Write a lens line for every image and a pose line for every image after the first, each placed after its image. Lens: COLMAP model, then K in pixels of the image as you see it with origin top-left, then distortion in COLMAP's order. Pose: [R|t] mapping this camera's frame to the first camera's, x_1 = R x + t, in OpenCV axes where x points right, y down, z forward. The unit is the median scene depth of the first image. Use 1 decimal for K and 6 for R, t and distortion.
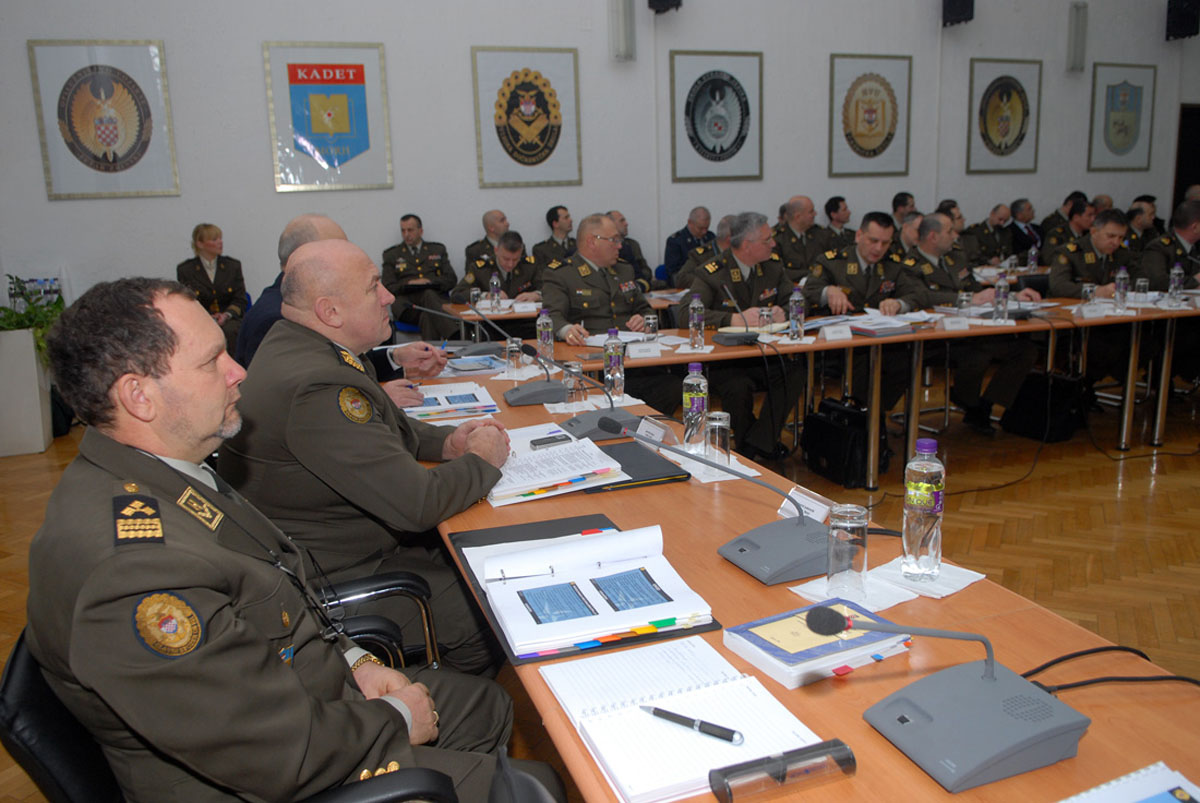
lens RADIAL K [[932.3, 0, 600.0], [0, 932.3, 401.5], [0, 0, 1]] dist [-0.016090, -0.041413]
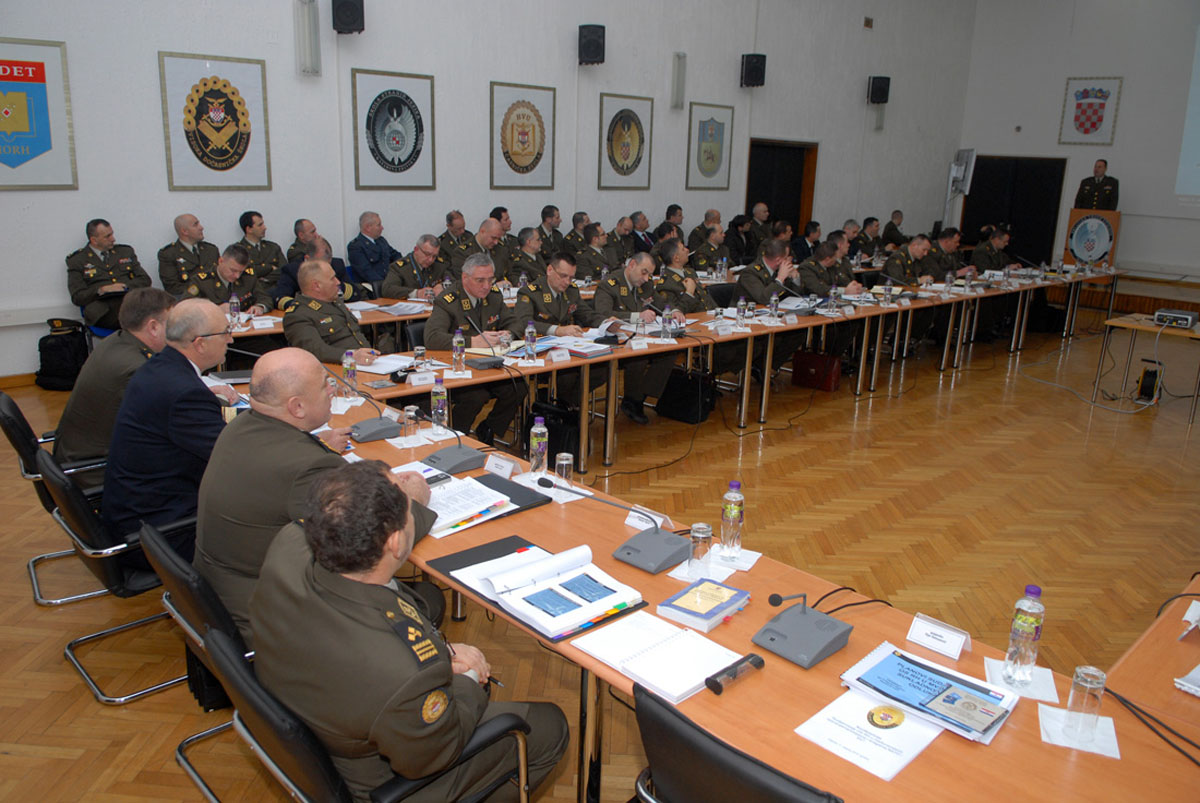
lens RADIAL K [[897.7, 0, 600.0], [0, 897.7, 401.5], [0, 0, 1]] dist [-0.009097, -0.045138]
pose [[0.910823, -0.046773, 0.410138, -0.110417], [0.027016, 0.998184, 0.053840, -0.040290], [-0.411912, -0.037958, 0.910433, -0.084083]]
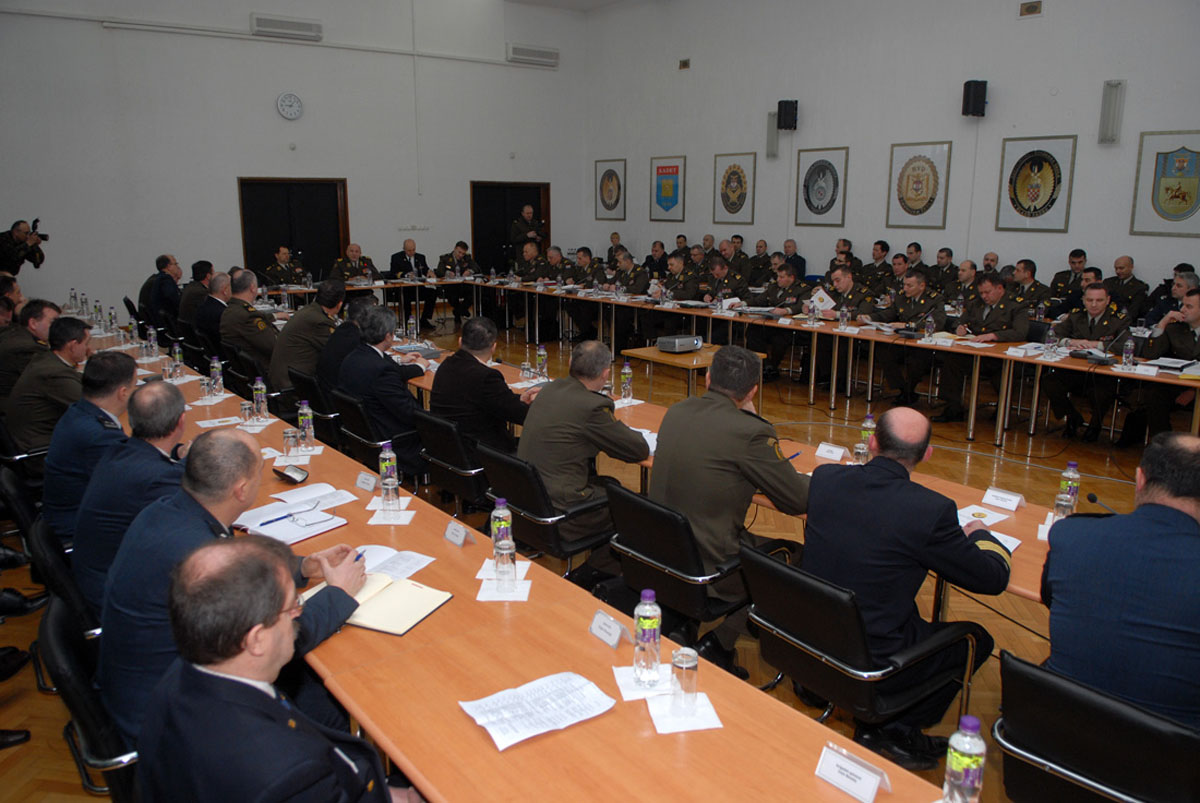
lens RADIAL K [[897.7, 0, 600.0], [0, 897.7, 401.5], [0, 0, 1]] dist [-0.009097, -0.045138]
pose [[0.313353, 0.237164, -0.919545, 1.659559], [-0.211597, 0.961406, 0.175855, -0.147869], [0.925763, 0.139468, 0.351443, 0.143315]]
